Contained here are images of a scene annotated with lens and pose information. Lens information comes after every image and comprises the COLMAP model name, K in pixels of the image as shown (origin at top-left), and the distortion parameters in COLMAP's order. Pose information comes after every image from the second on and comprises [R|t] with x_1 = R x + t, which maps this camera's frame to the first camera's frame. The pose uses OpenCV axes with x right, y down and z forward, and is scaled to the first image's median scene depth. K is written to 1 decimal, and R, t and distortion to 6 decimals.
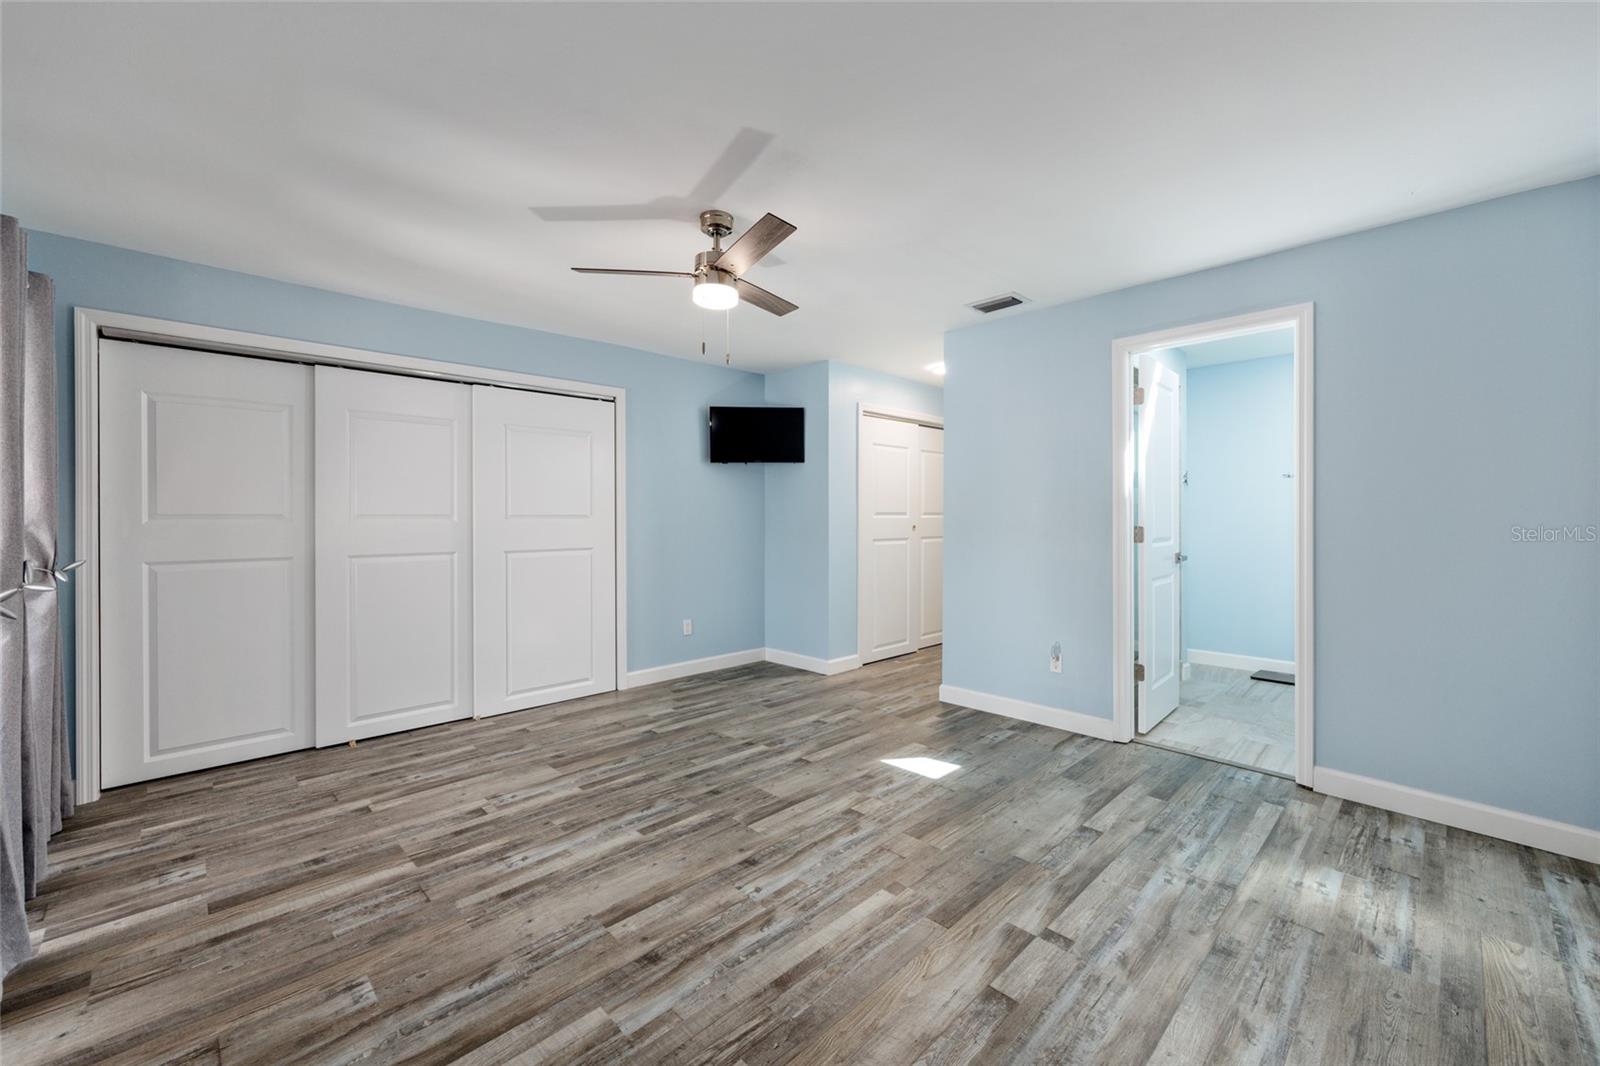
lens RADIAL K [[642.4, 0, 801.3], [0, 642.4, 523.6], [0, 0, 1]] dist [-0.002426, 0.000323]
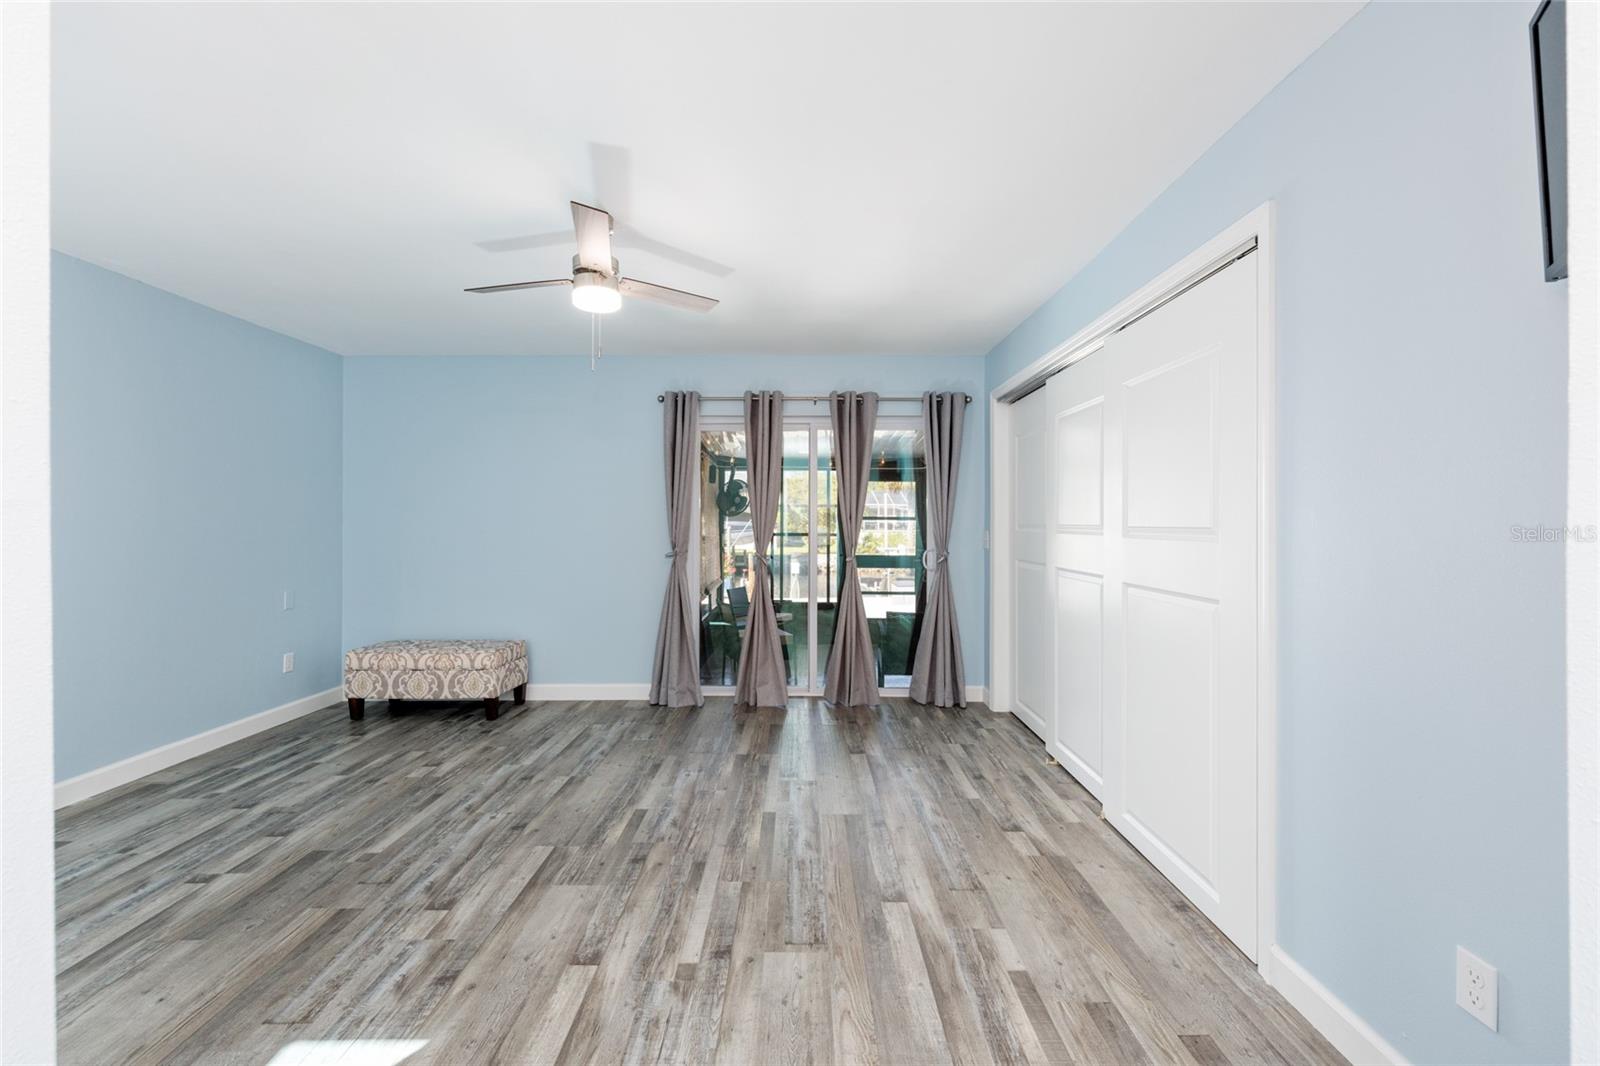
lens RADIAL K [[642.4, 0, 801.3], [0, 642.4, 523.6], [0, 0, 1]] dist [-0.002426, 0.000323]
pose [[-0.696484, 0.001264, -0.717571, 0.323334], [-0.009591, 0.999893, 0.011071, -0.028438], [0.717508, 0.014593, -0.696397, 1.779662]]
